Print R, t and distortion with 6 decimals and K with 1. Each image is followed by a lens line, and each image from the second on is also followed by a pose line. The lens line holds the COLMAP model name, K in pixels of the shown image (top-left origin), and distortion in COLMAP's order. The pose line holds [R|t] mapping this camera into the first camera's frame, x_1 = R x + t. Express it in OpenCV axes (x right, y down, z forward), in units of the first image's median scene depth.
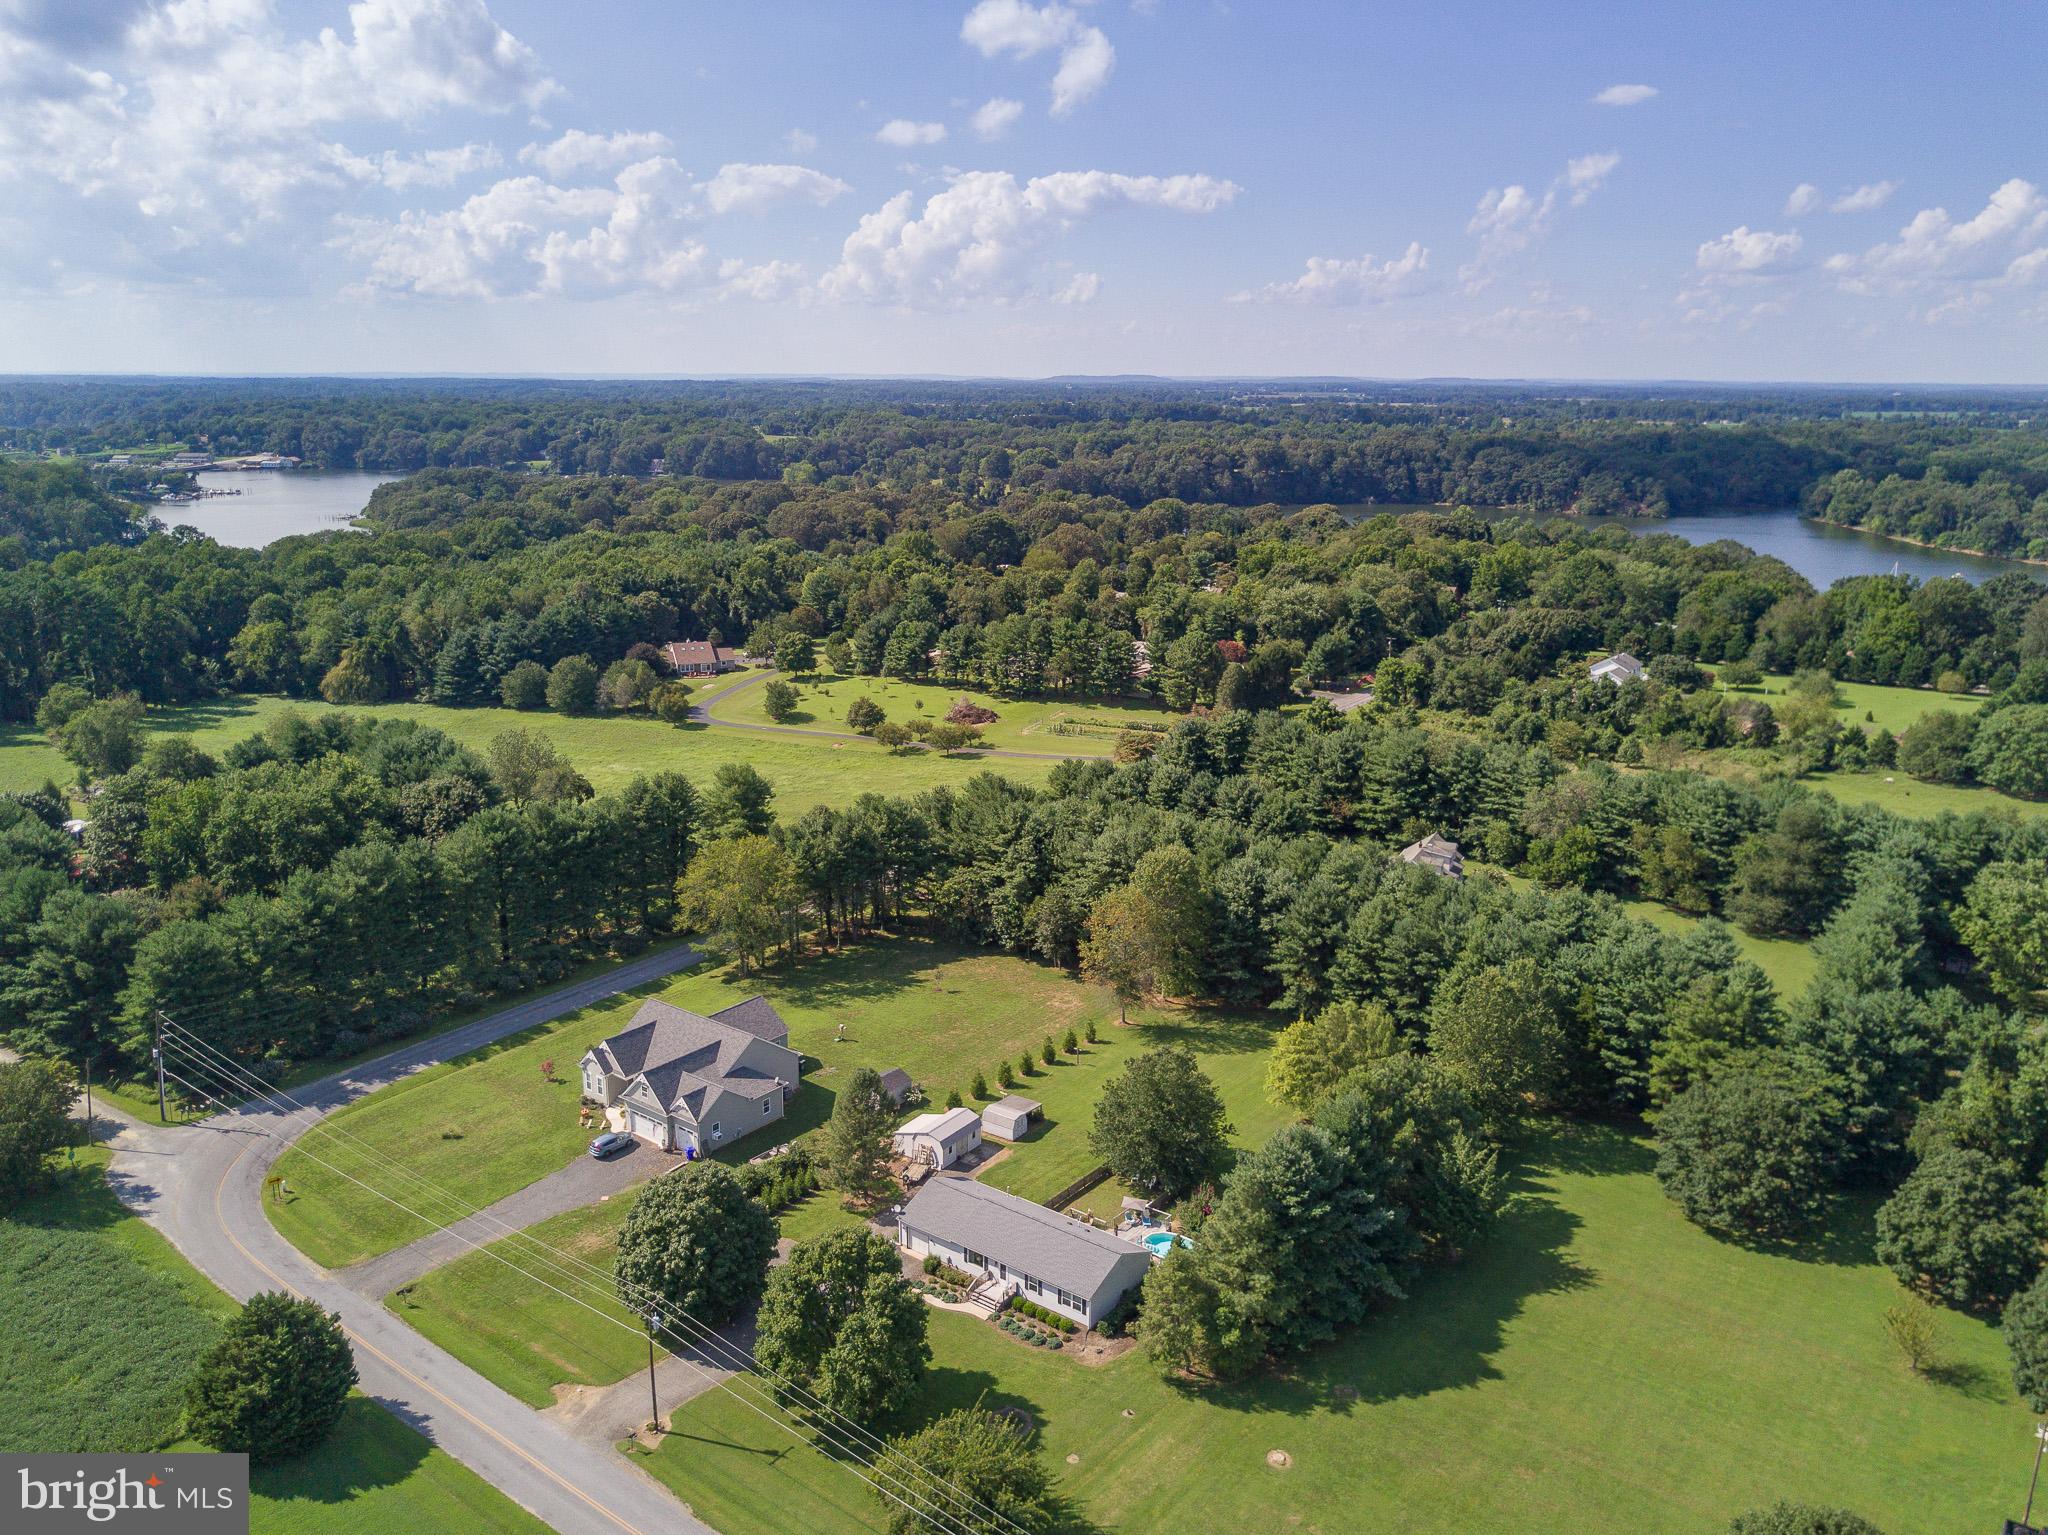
lens RADIAL K [[1562.5, 0, 1041.3], [0, 1562.5, 761.5], [0, 0, 1]] dist [0.010394, 0.000013]
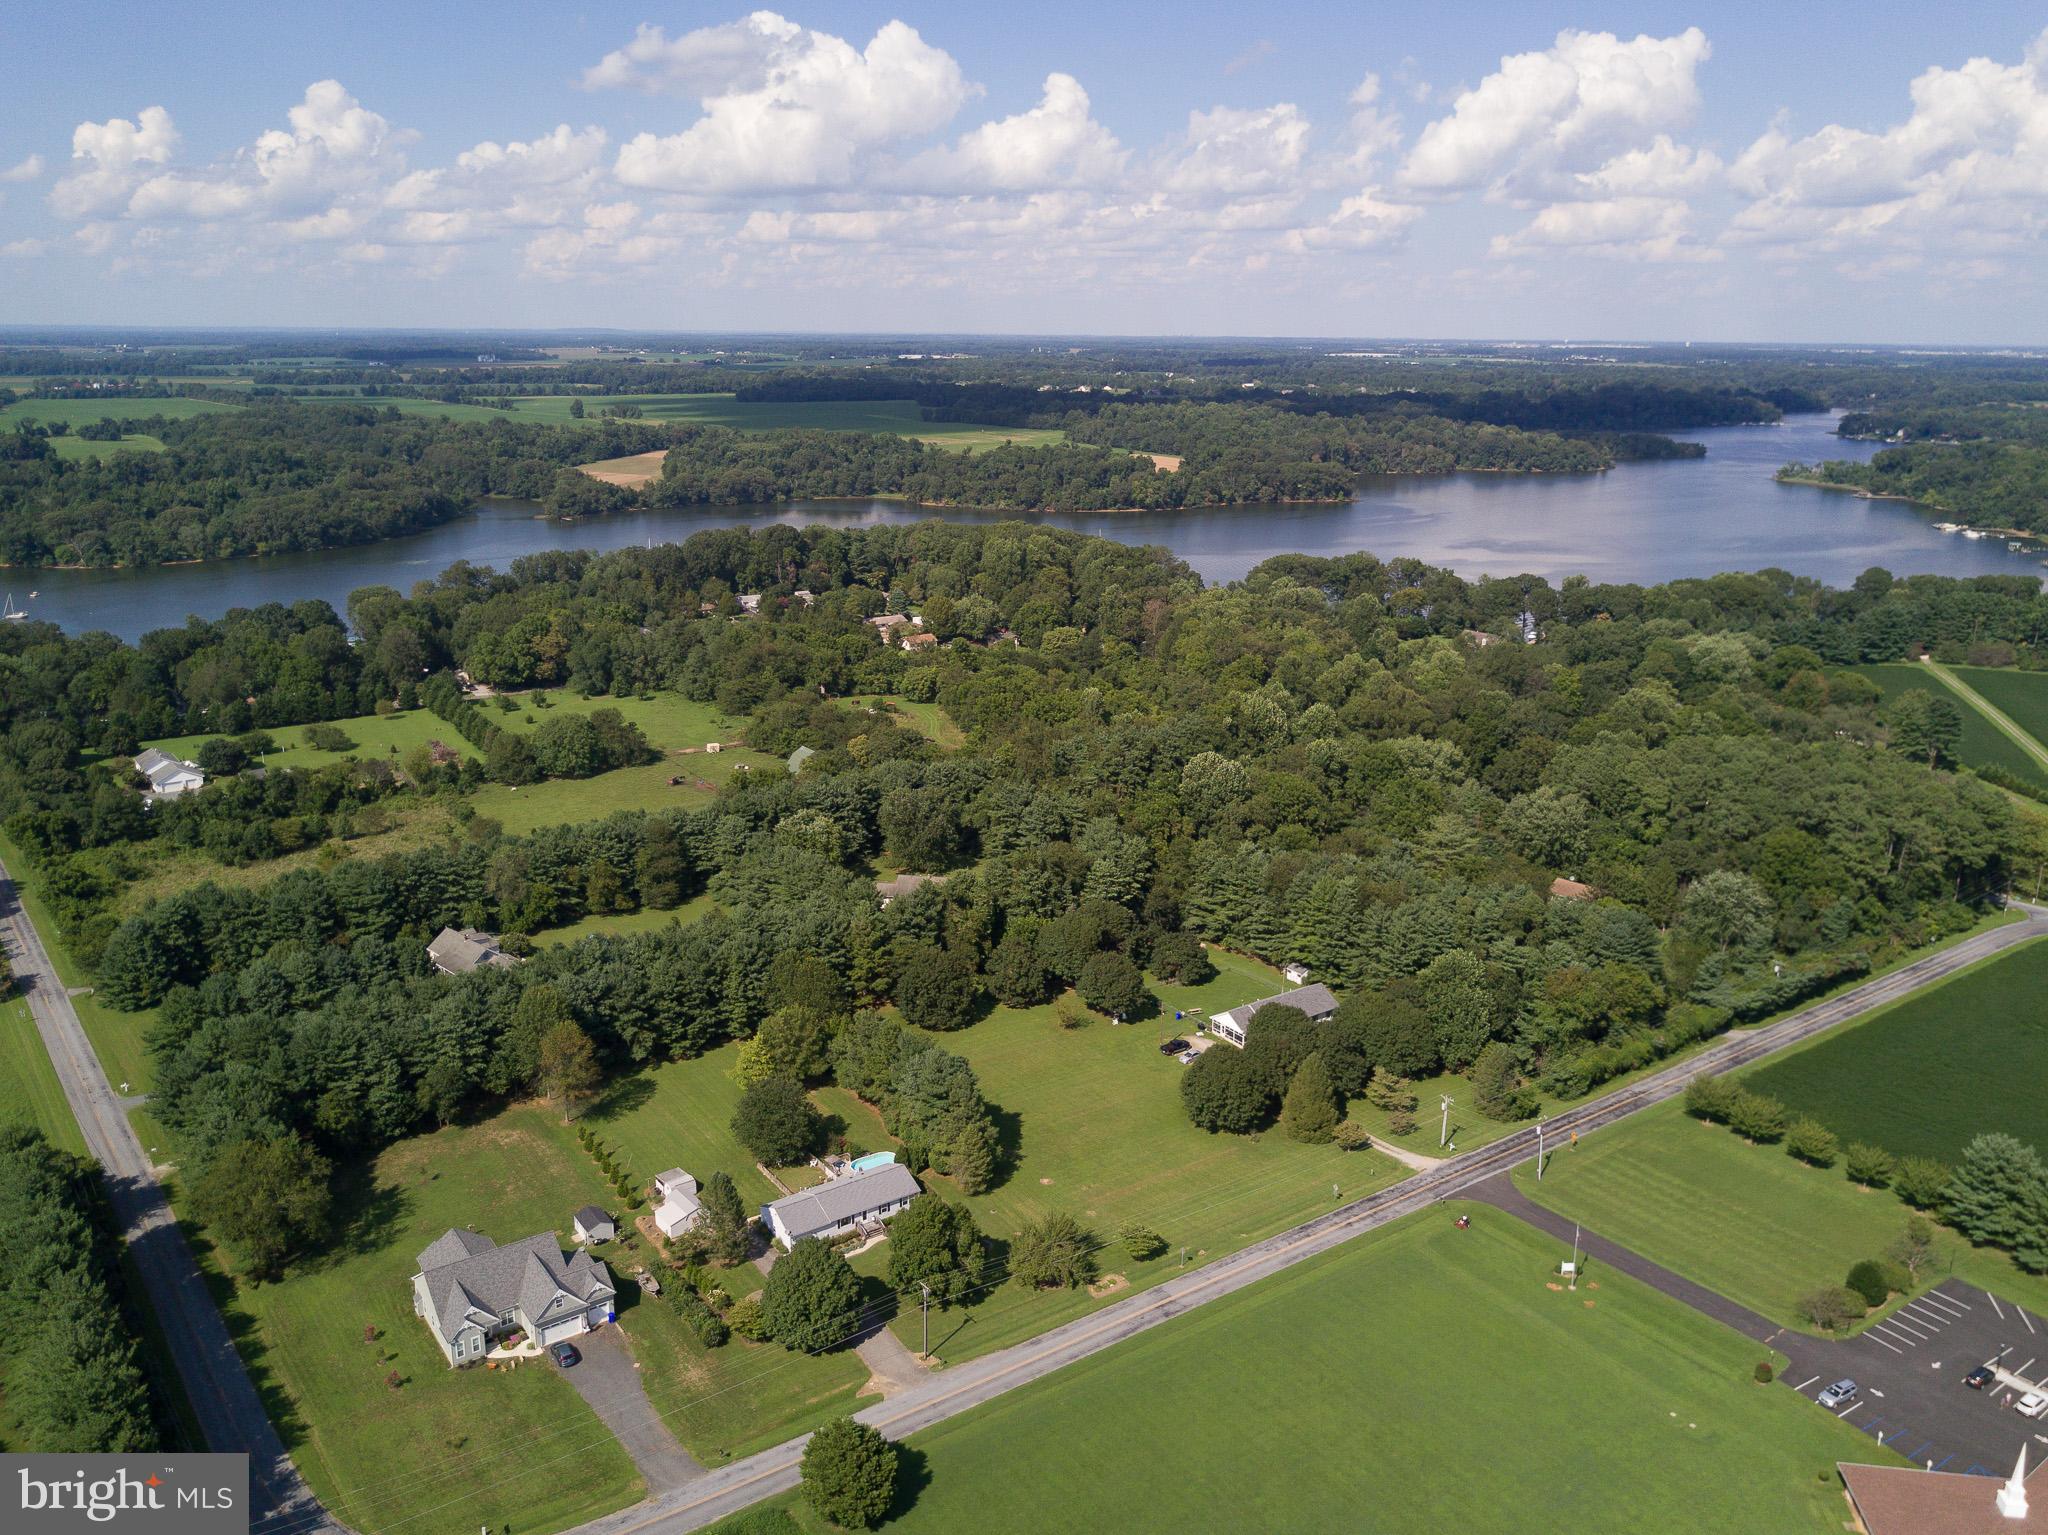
lens RADIAL K [[1550.9, 0, 1024.0], [0, 1550.9, 767.5], [0, 0, 1]] dist [0.044603, -0.093965]
pose [[0.305185, -0.260730, 0.915905, -0.848187], [0.224624, 0.954359, 0.196830, -0.258243], [-0.925422, 0.145664, 0.349823, 0.121384]]
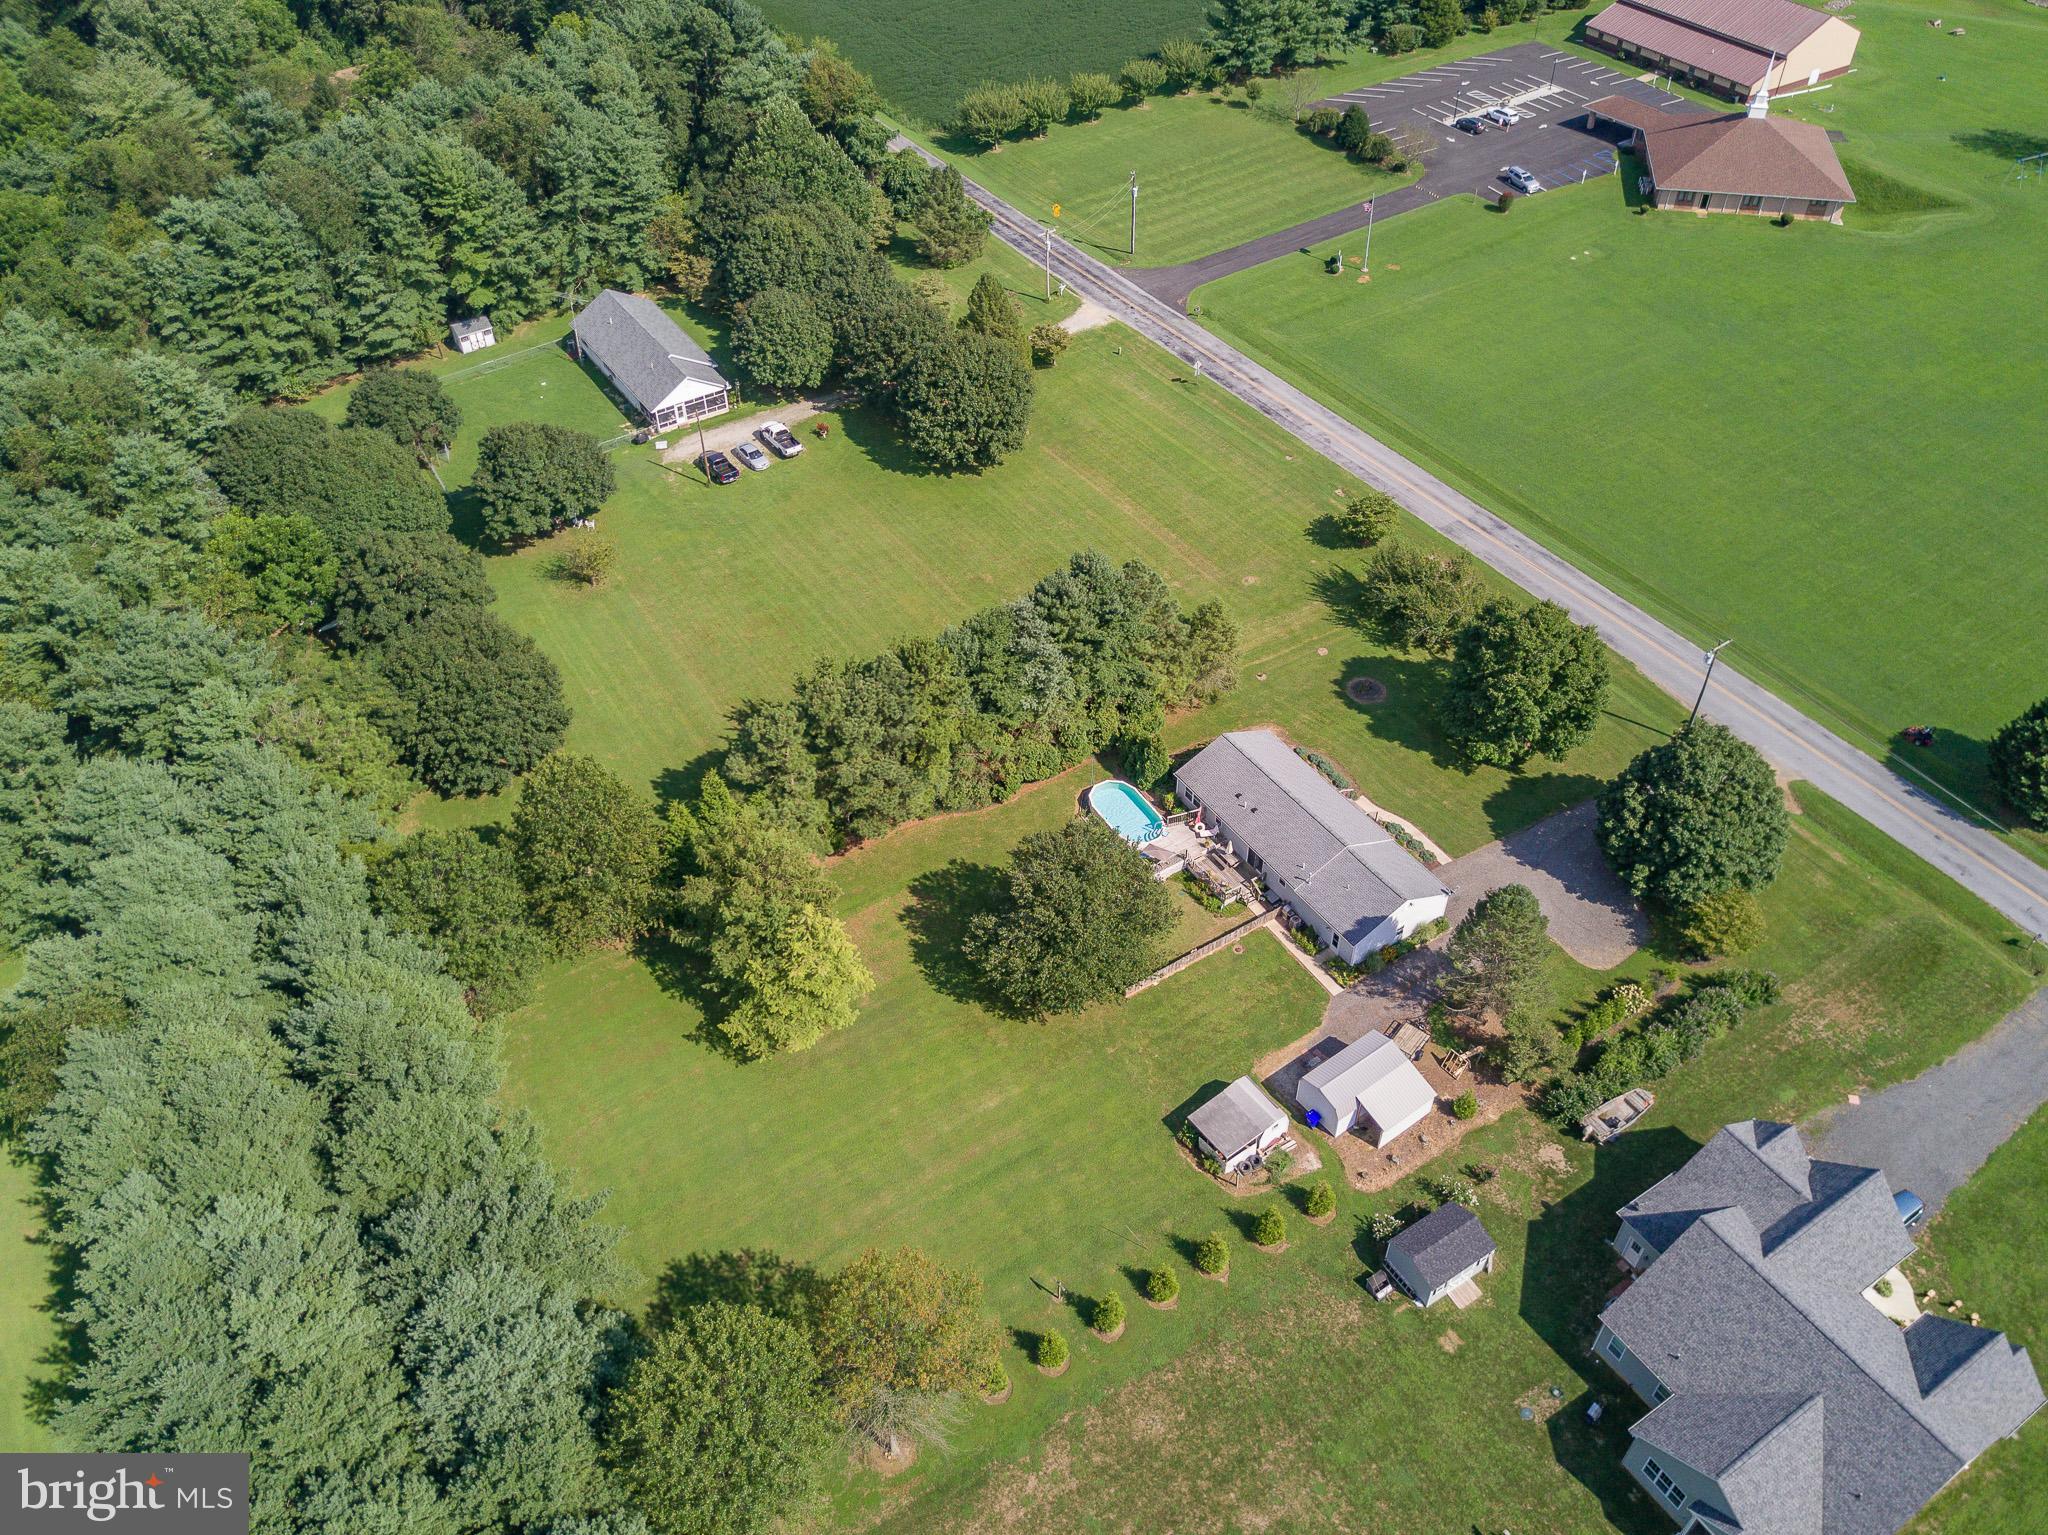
lens RADIAL K [[1550.9, 0, 1024.0], [0, 1550.9, 767.5], [0, 0, 1]] dist [0.044603, -0.093965]
pose [[-0.944184, -0.222595, 0.242832, -0.040804], [0.082486, 0.553915, 0.828477, -0.278518], [-0.318923, 0.802266, -0.504637, 0.932913]]
